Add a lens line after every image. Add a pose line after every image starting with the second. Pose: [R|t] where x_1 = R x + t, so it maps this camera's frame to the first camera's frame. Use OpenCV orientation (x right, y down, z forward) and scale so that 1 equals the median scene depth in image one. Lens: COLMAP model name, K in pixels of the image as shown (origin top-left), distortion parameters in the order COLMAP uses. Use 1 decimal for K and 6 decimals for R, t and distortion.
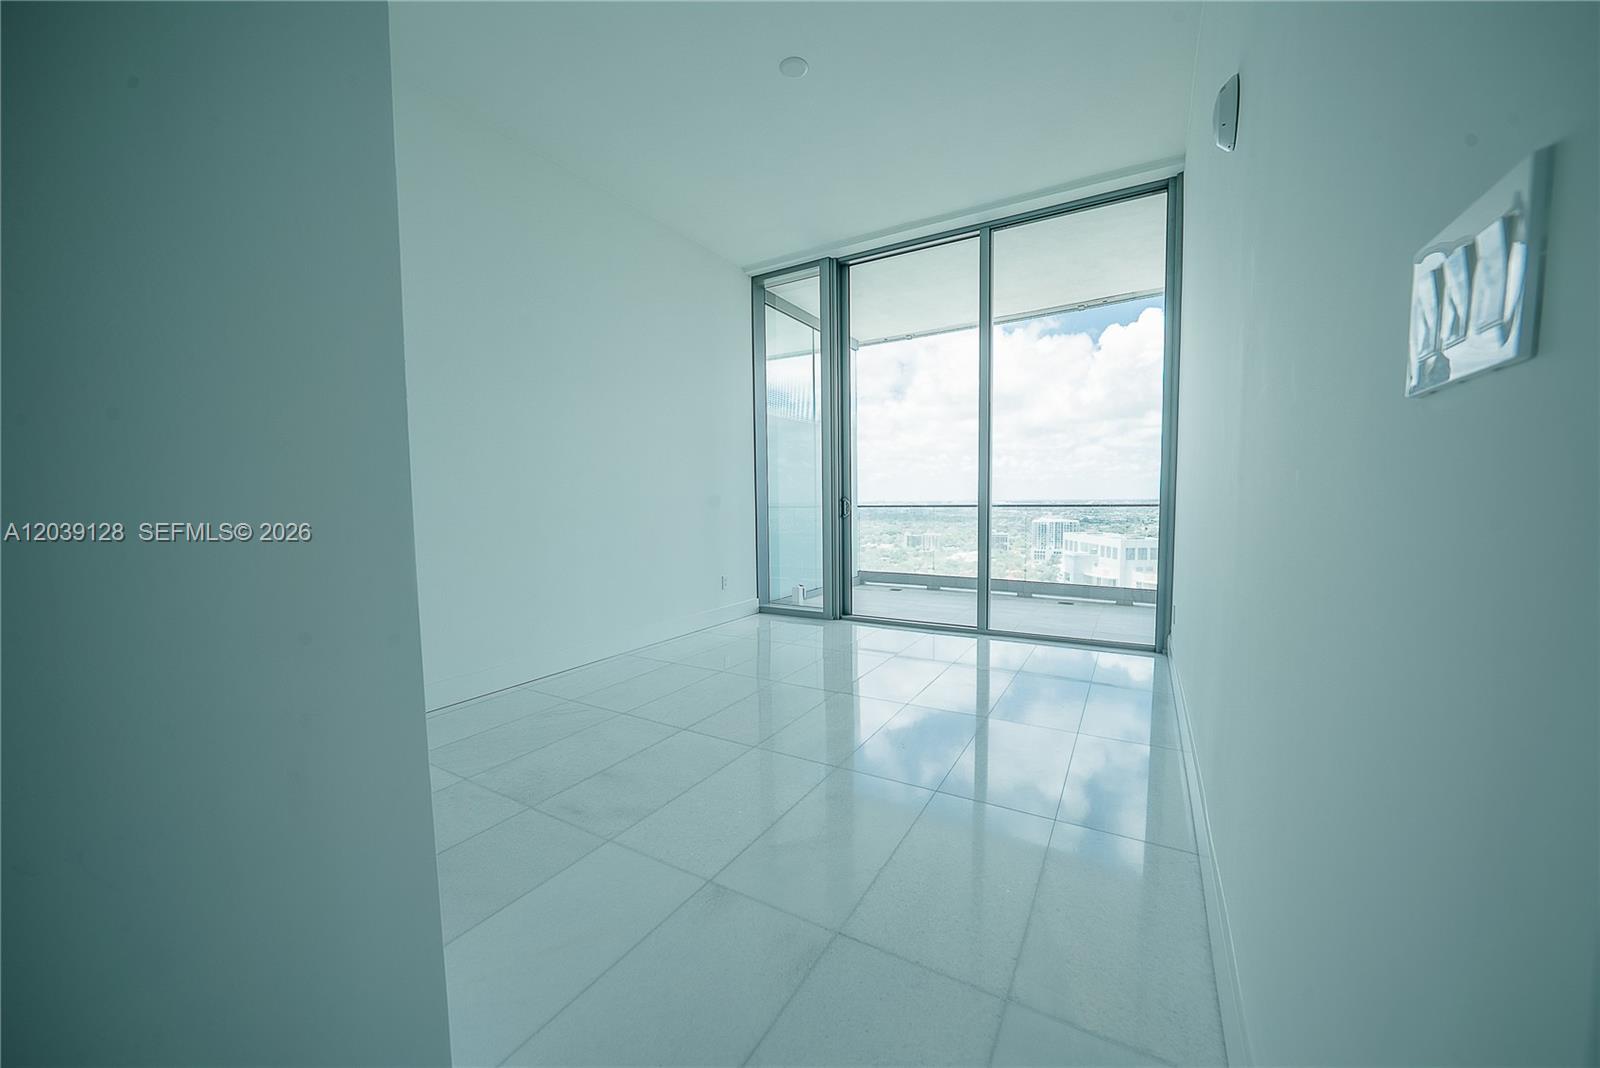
lens RADIAL K [[582.2, 0, 798.0], [0, 582.2, 540.8], [0, 0, 1]] dist [-0.027299, 0.008009]
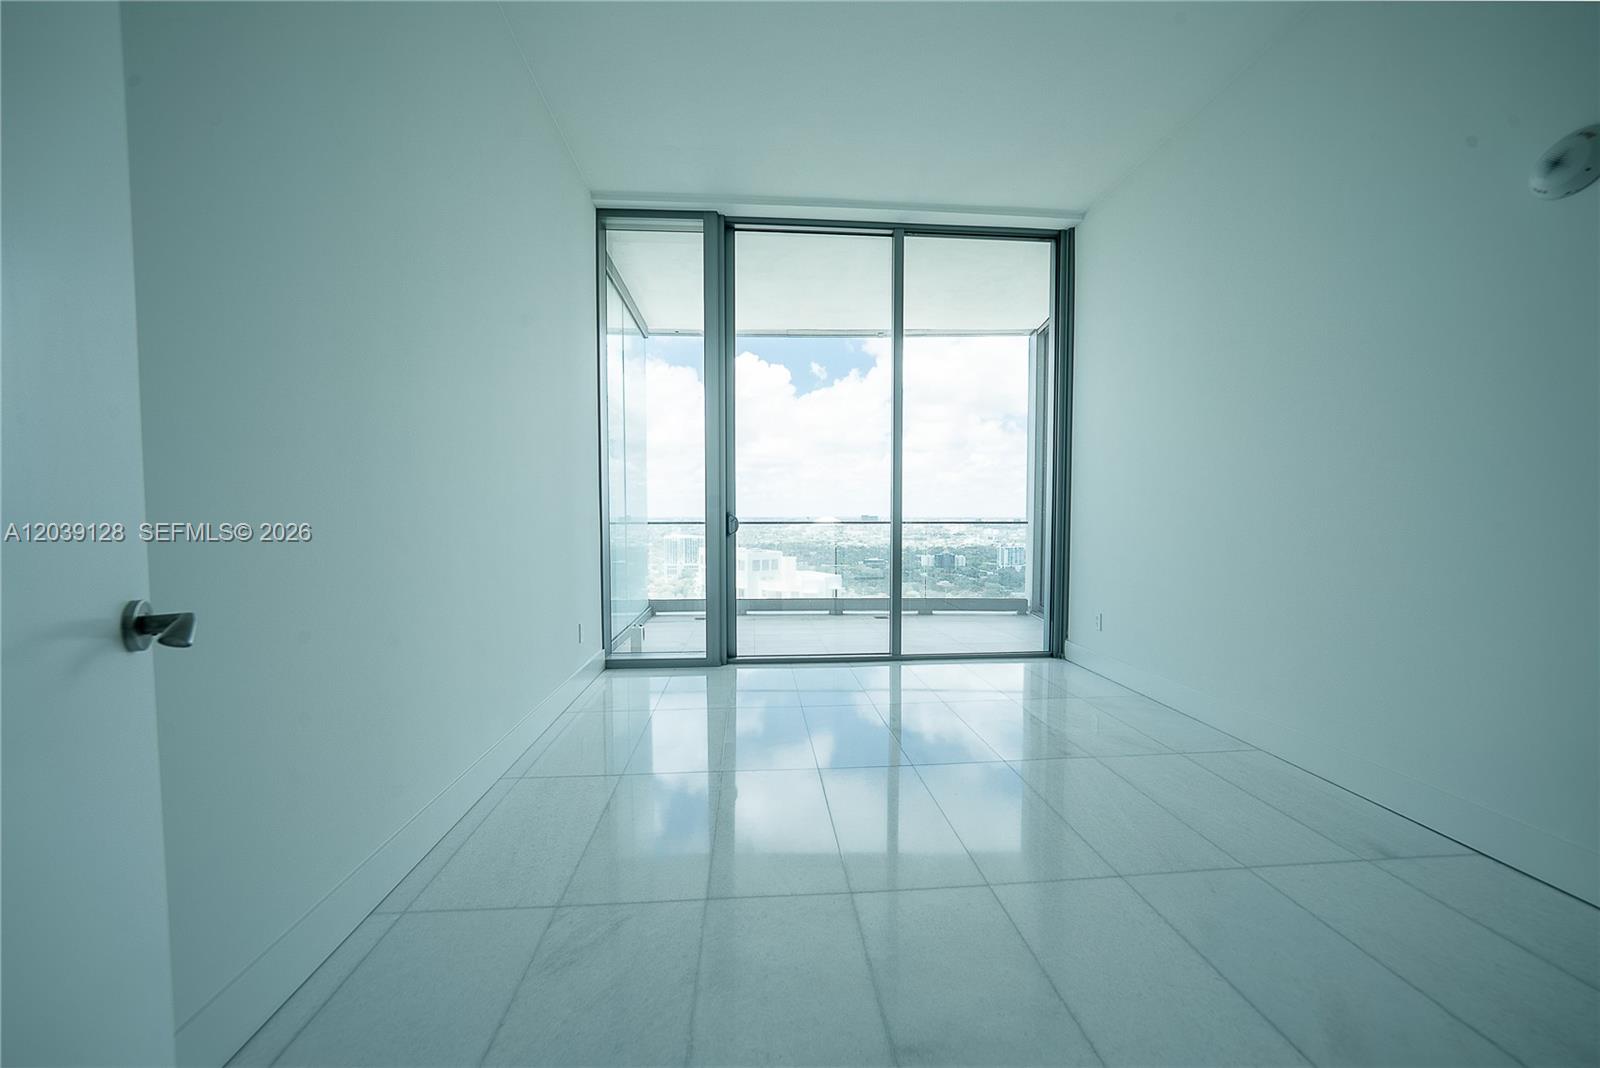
lens RADIAL K [[594.6, 0, 799.2], [0, 594.6, 540.8], [0, 0, 1]] dist [-0.024825, 0.008232]
pose [[0.816691, -0.015550, 0.576865, -0.327448], [0.032100, 0.999313, -0.018507, -0.016384], [-0.576181, 0.033632, 0.816630, 0.278789]]
